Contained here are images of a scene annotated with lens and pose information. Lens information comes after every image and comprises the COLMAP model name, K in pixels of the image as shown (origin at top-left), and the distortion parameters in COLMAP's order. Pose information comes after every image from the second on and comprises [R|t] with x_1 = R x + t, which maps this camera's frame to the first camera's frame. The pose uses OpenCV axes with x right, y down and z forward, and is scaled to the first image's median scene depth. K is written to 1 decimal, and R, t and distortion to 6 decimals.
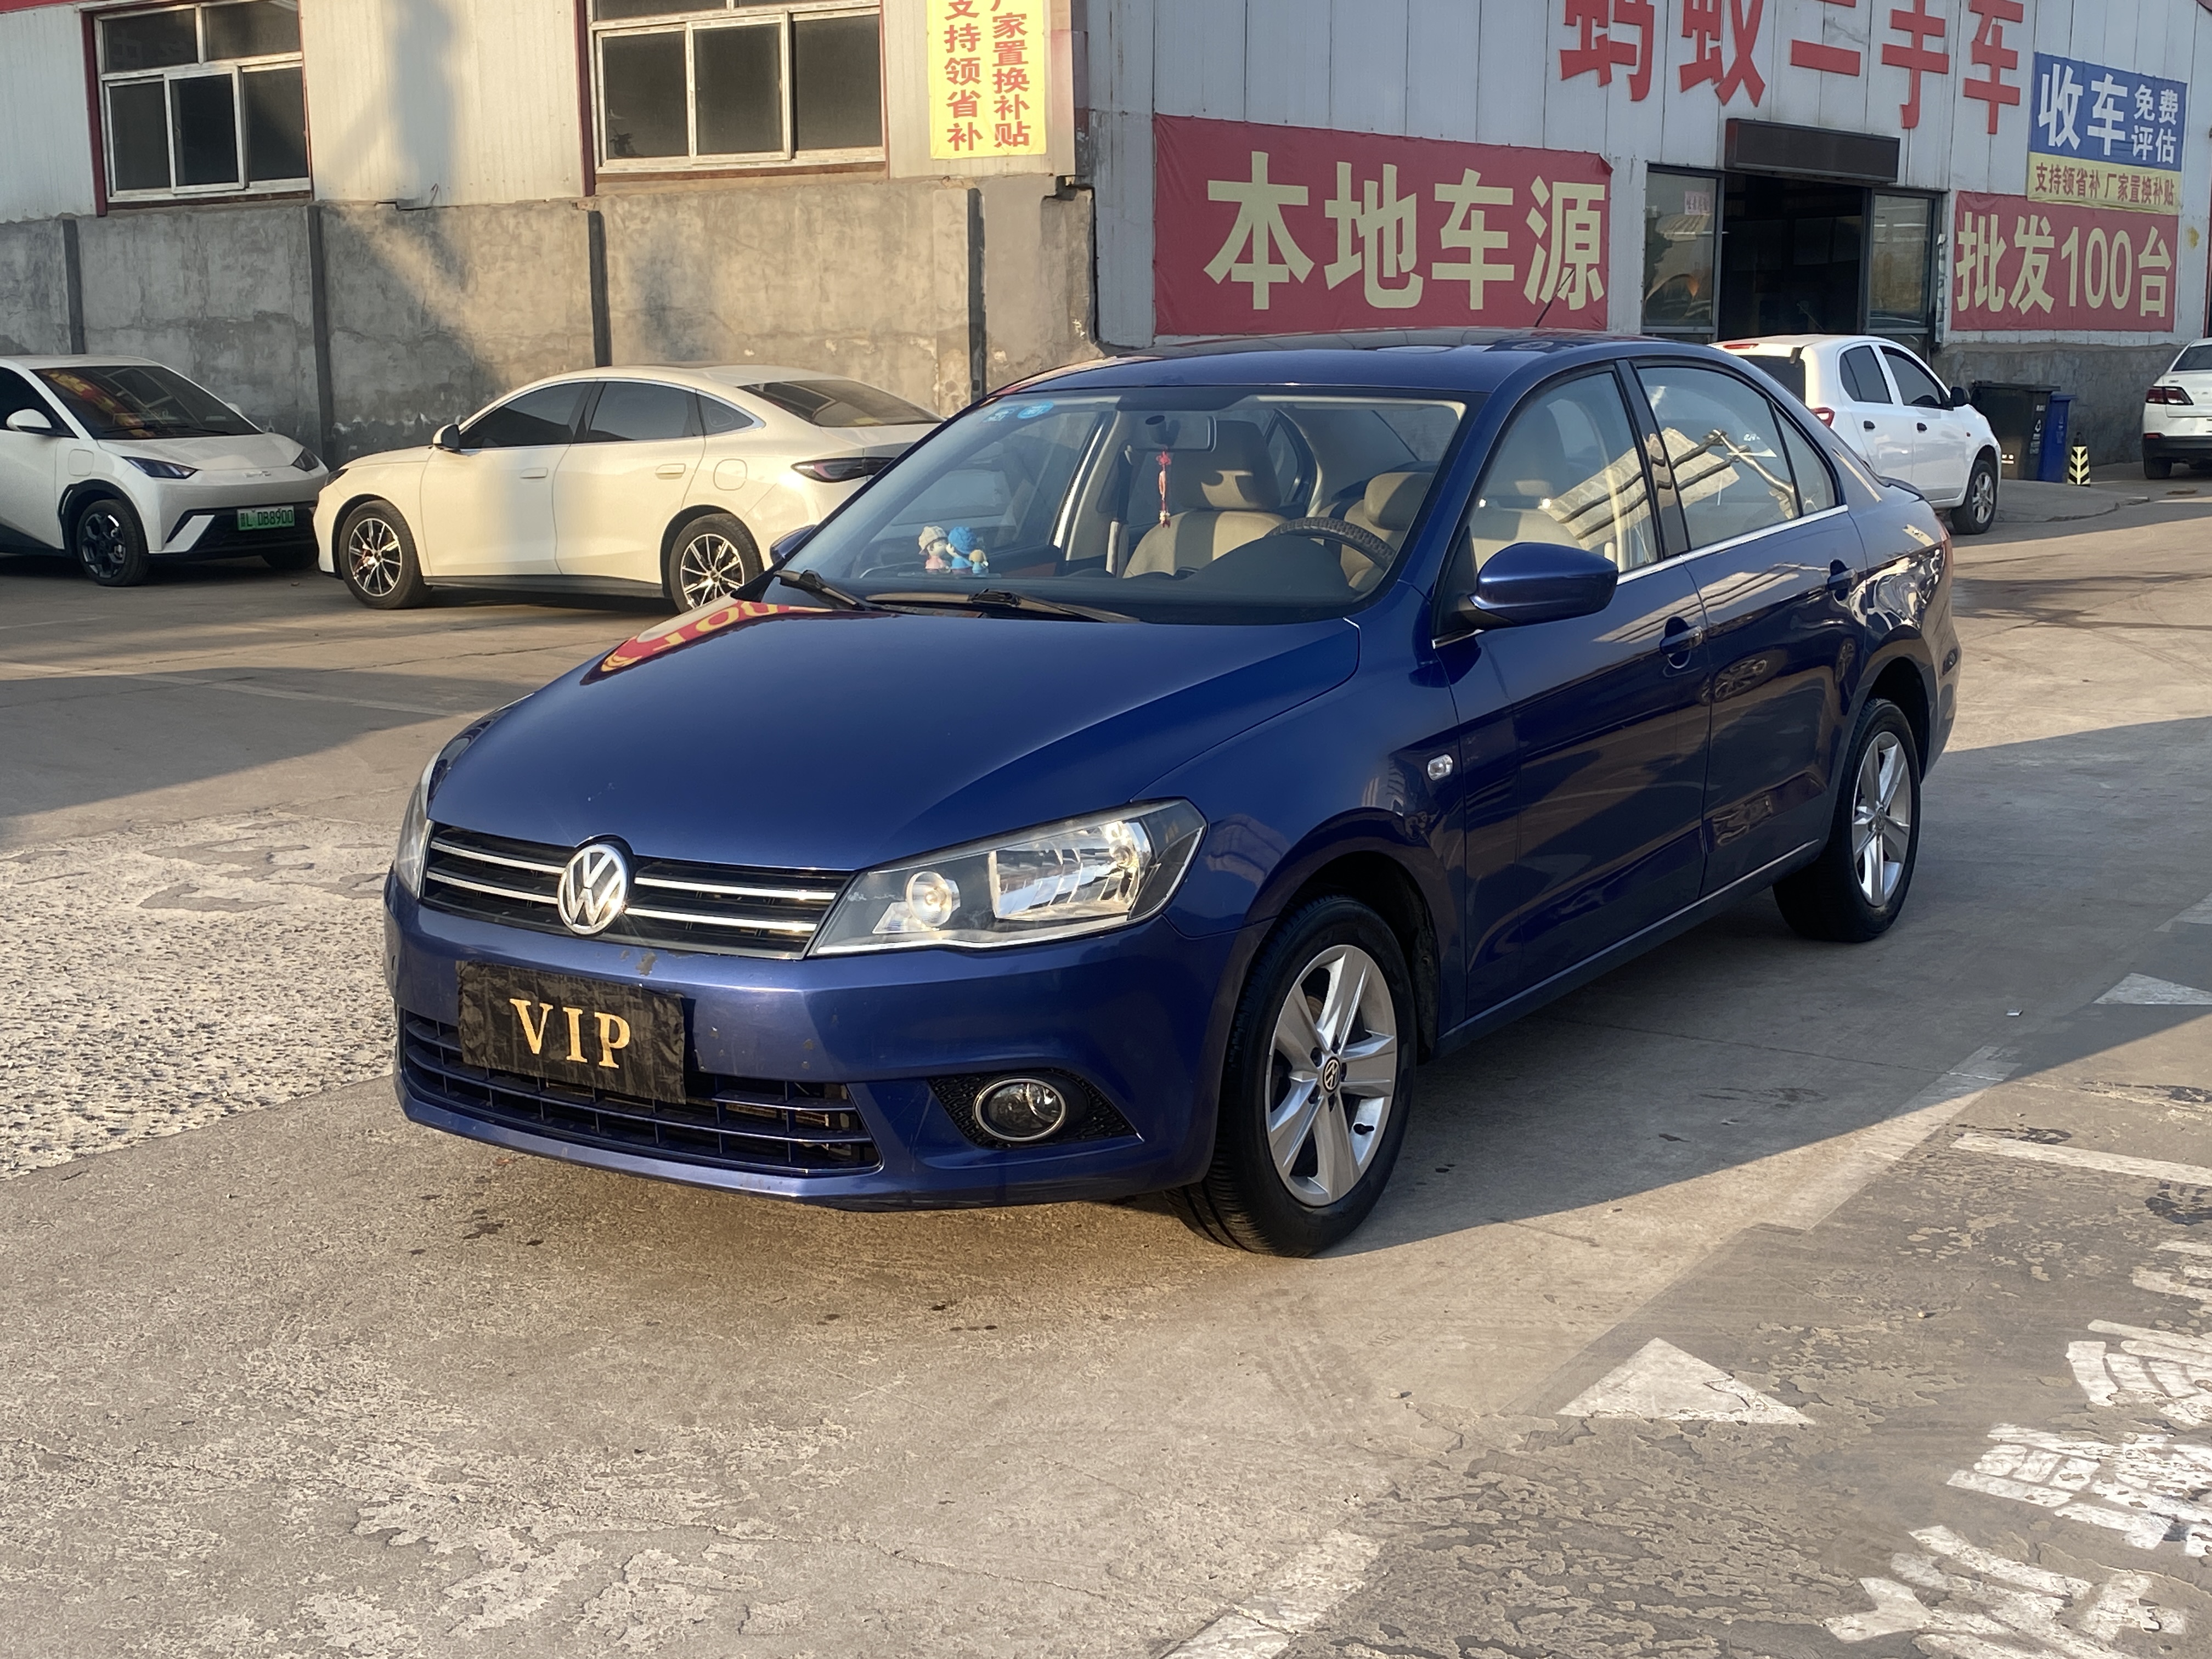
lens RADIAL K [[2648.5, 0, 1106.0], [0, 2648.5, 829.5], [0, 0, 1]] dist [0.200767, -0.633768]
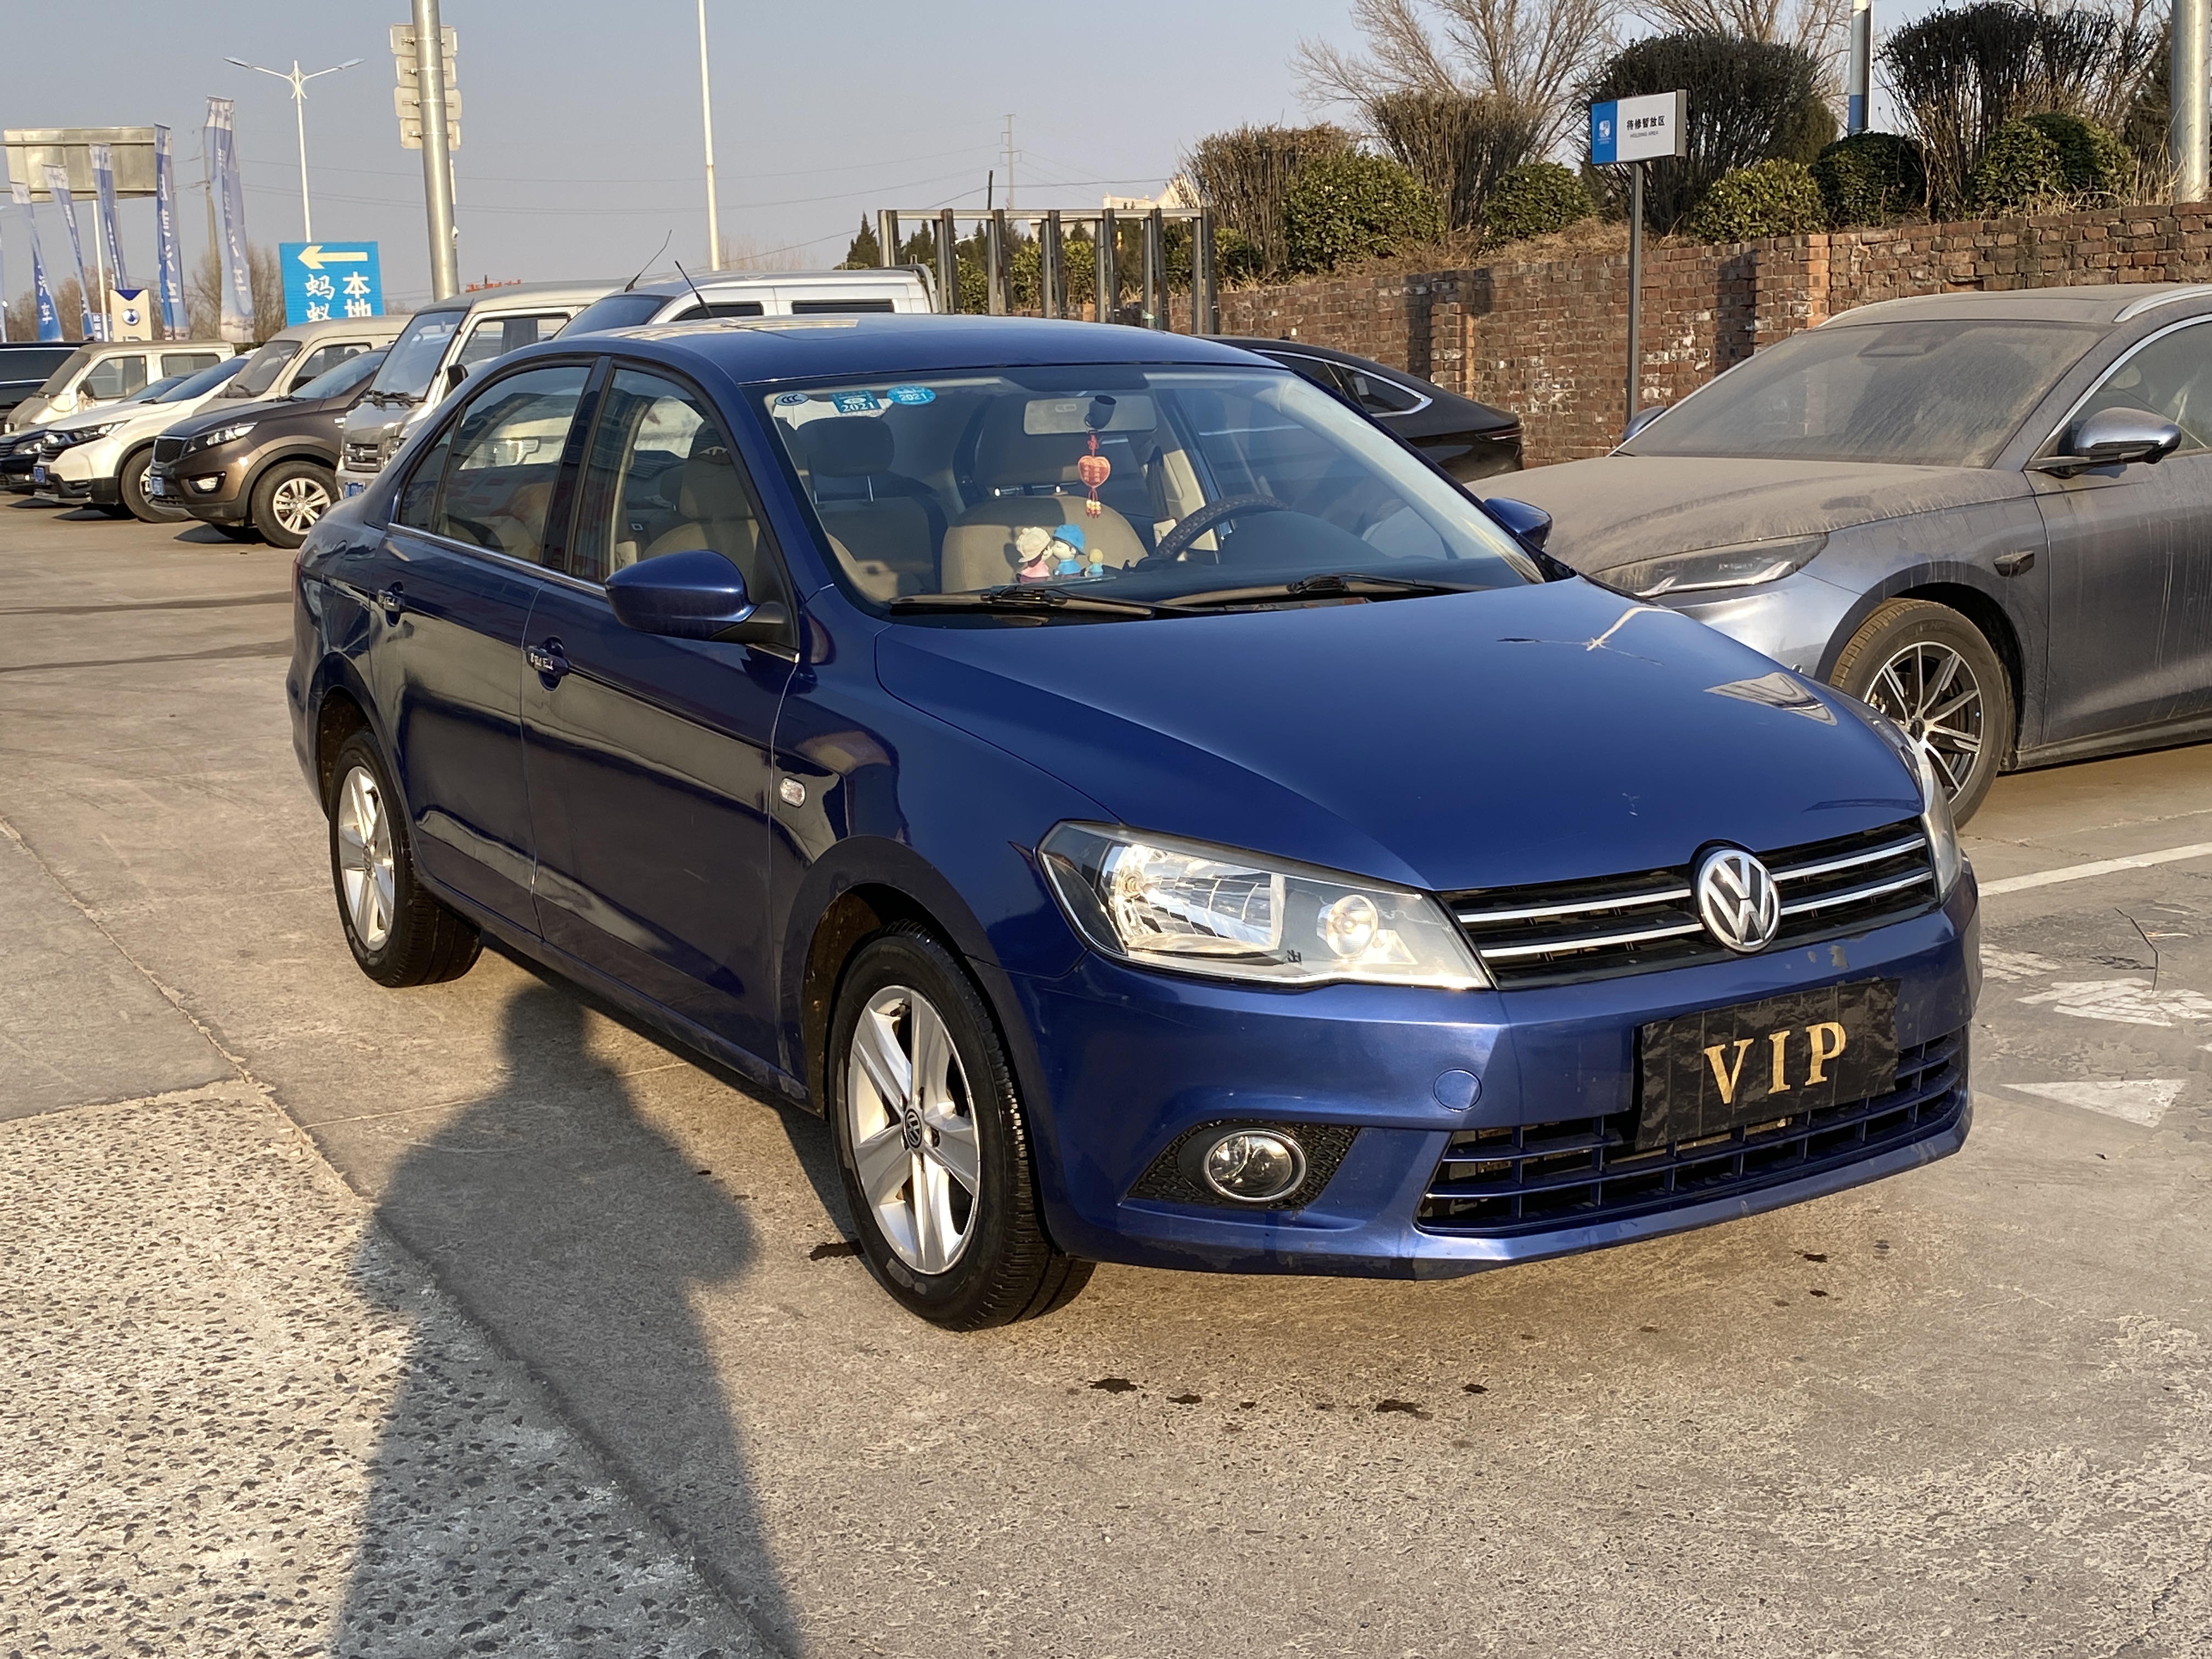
lens RADIAL K [[2648.5, 0, 1106.0], [0, 2648.5, 829.5], [0, 0, 1]] dist [0.200767, -0.633768]
pose [[0.385926, -0.154131, 0.909563, -1.085006], [0.177503, 0.979928, 0.090741, -0.119191], [-0.905292, 0.126431, 0.405538, 0.836309]]
